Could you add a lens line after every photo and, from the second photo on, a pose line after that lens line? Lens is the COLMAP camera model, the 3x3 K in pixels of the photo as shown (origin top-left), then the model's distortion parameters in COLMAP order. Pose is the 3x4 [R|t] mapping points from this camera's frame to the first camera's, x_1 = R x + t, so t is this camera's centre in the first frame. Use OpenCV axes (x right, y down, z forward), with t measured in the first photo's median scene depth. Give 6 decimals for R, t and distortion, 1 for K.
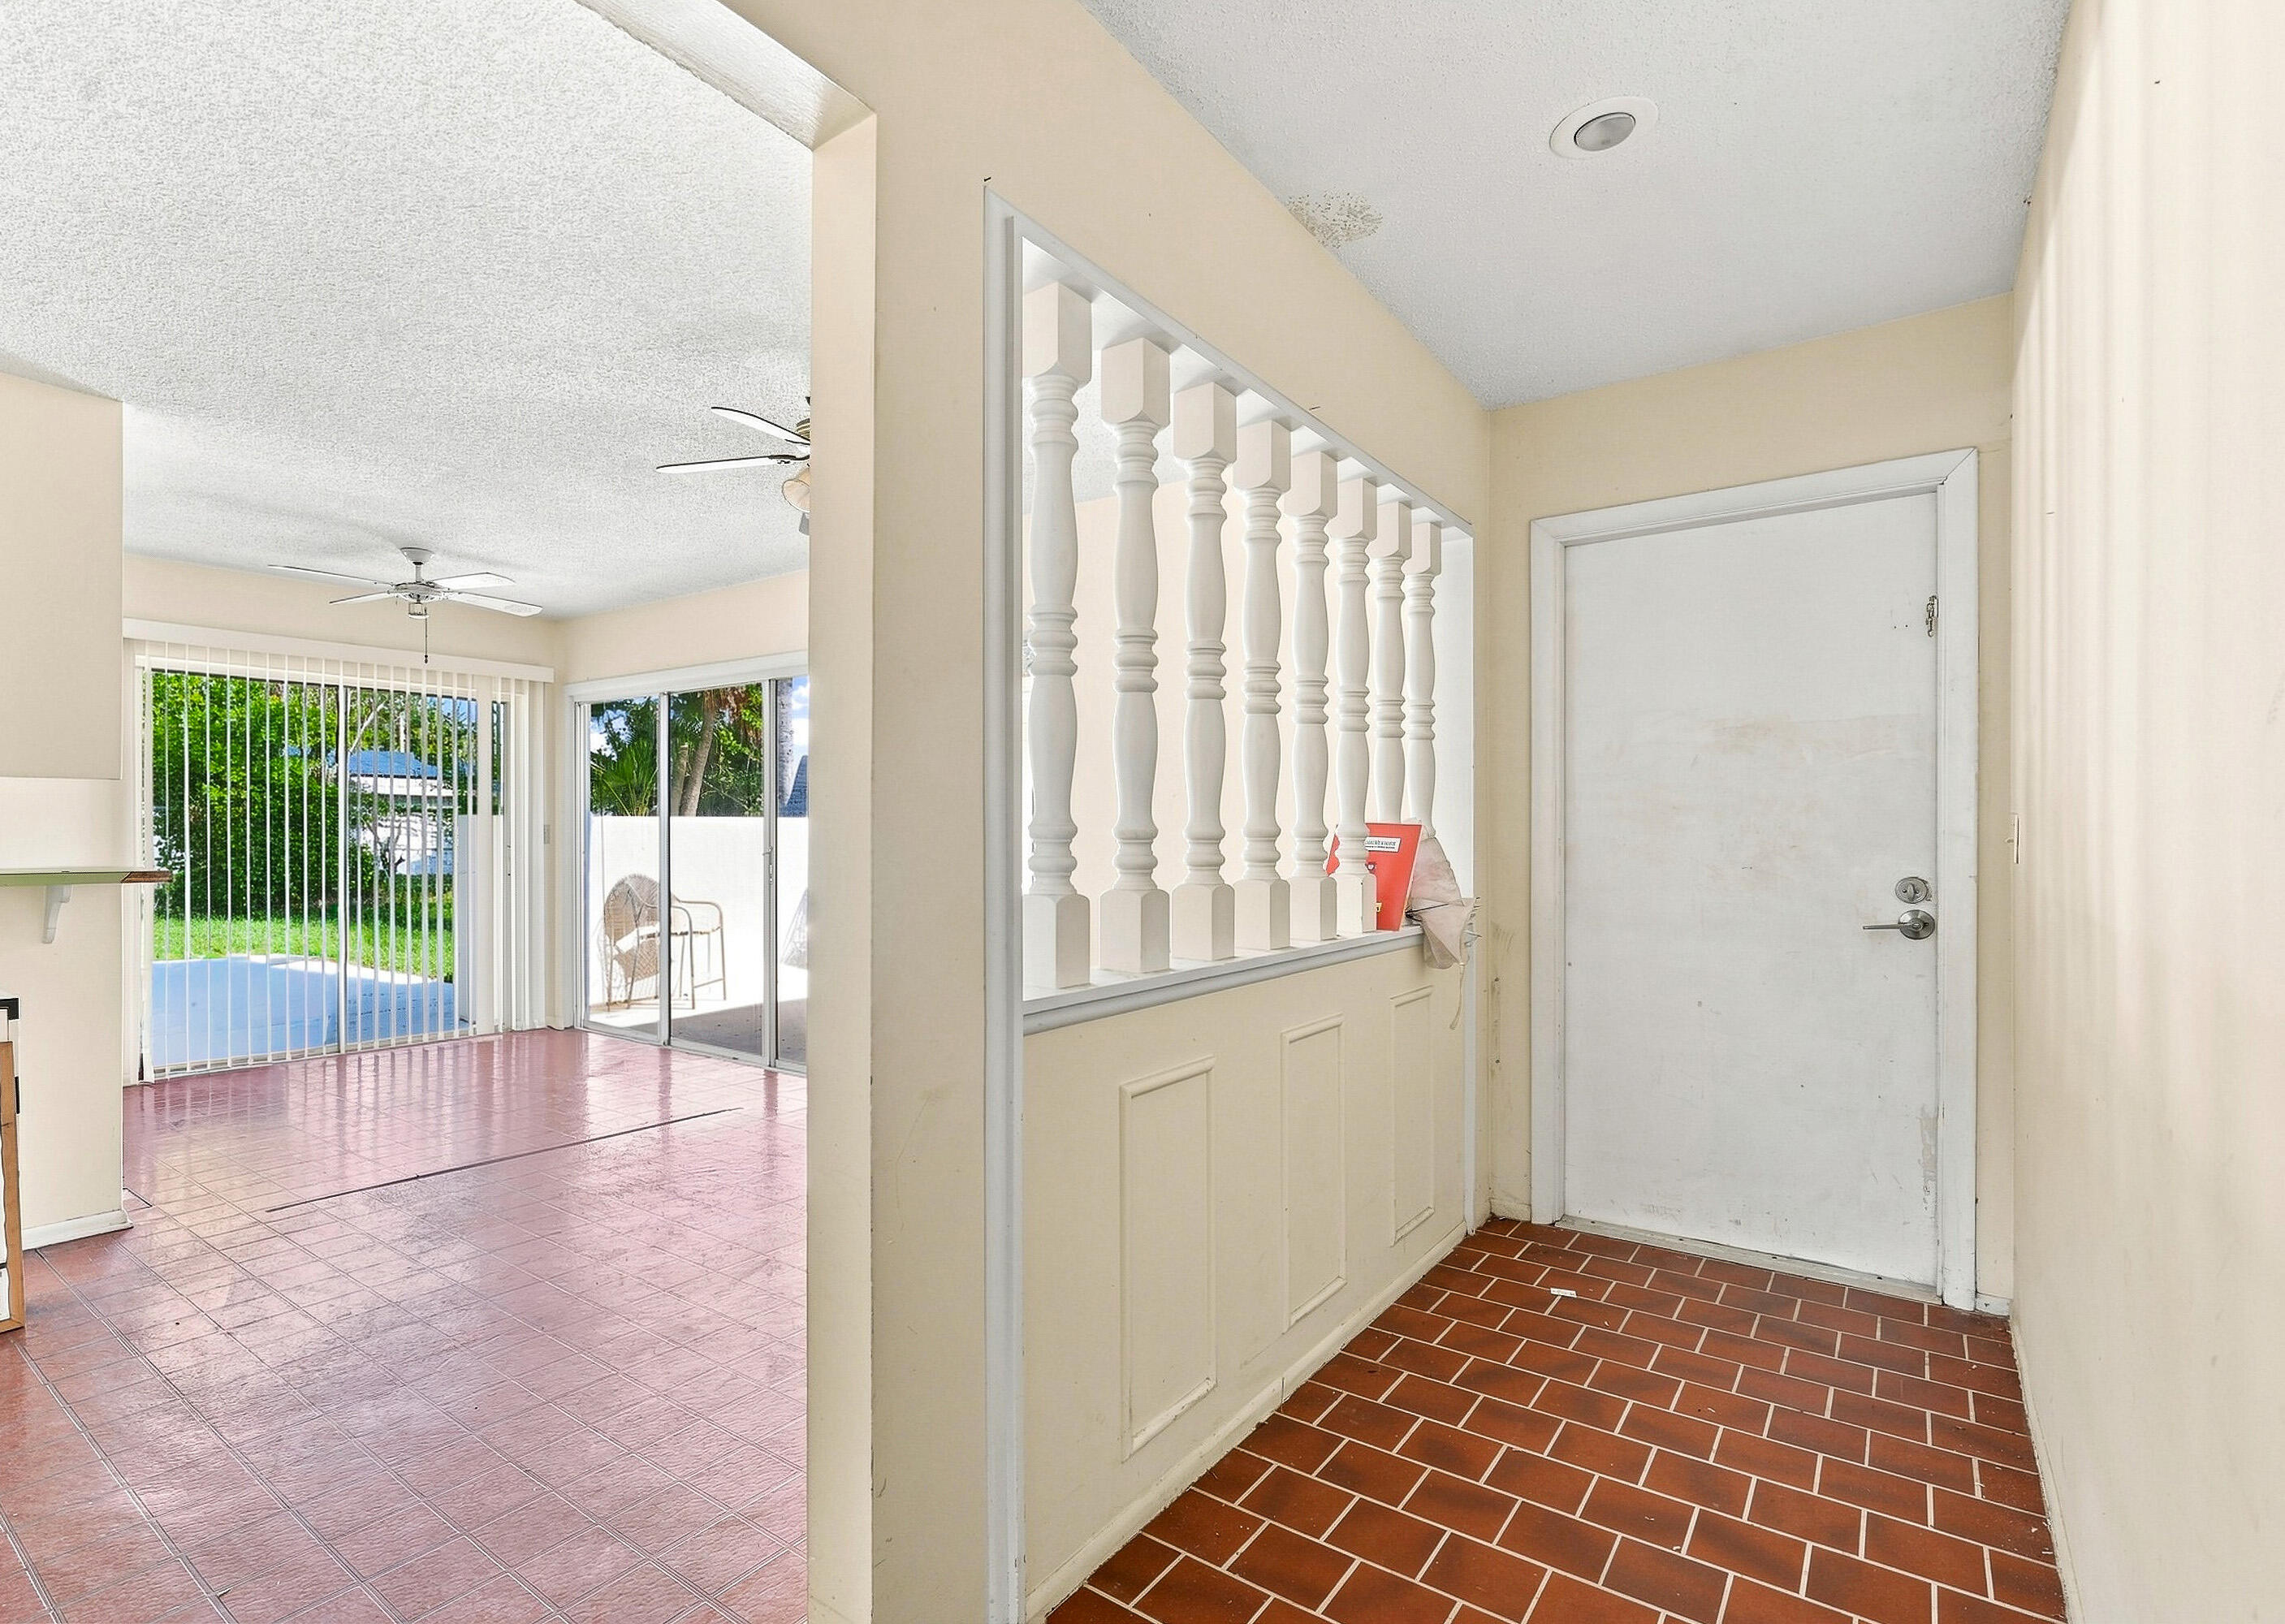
lens RADIAL K [[1242.4, 0, 1138.2], [0, 1242.4, 850.1], [0, 0, 1]] dist [0.001645, 0.000276]
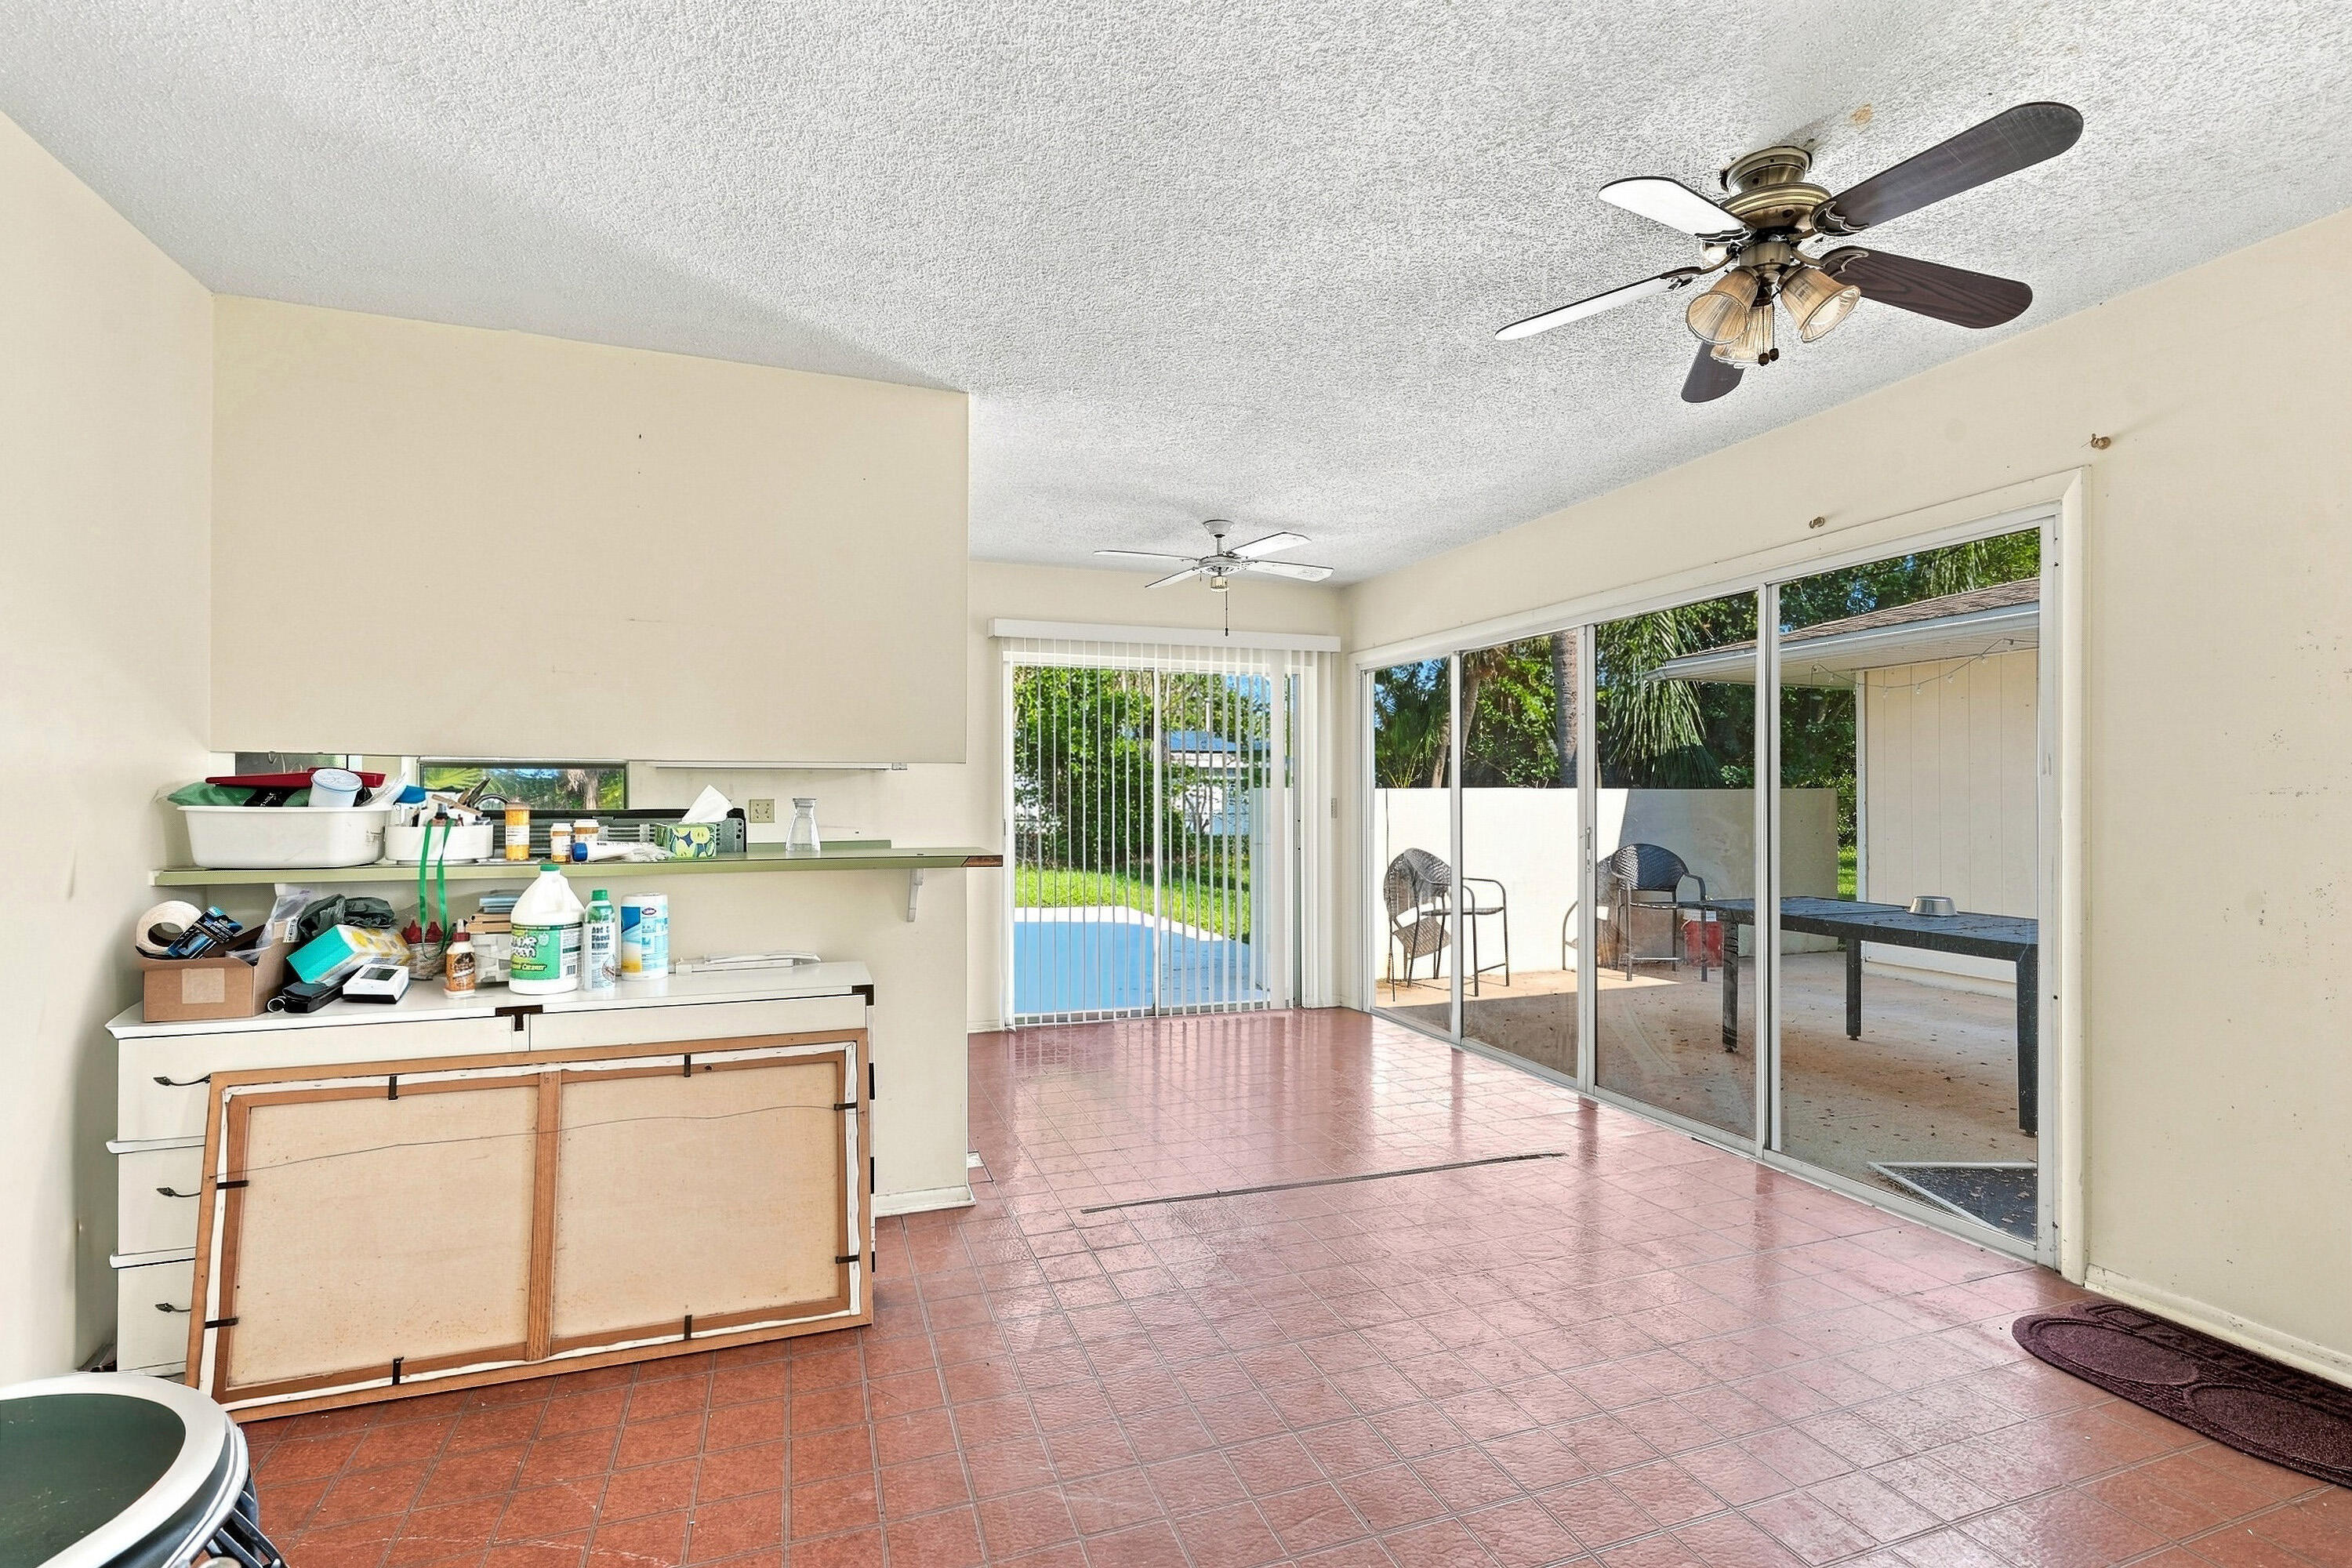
lens RADIAL K [[1075.9, 0, 1176.0], [0, 1075.9, 784.0], [0, 0, 1]] dist [0.000048, -0.000009]
pose [[0.843886, -0.009210, -0.536443, -0.130174], [-0.001560, 0.999806, -0.019619, -0.014790], [0.536520, 0.017393, 0.843709, 0.226345]]
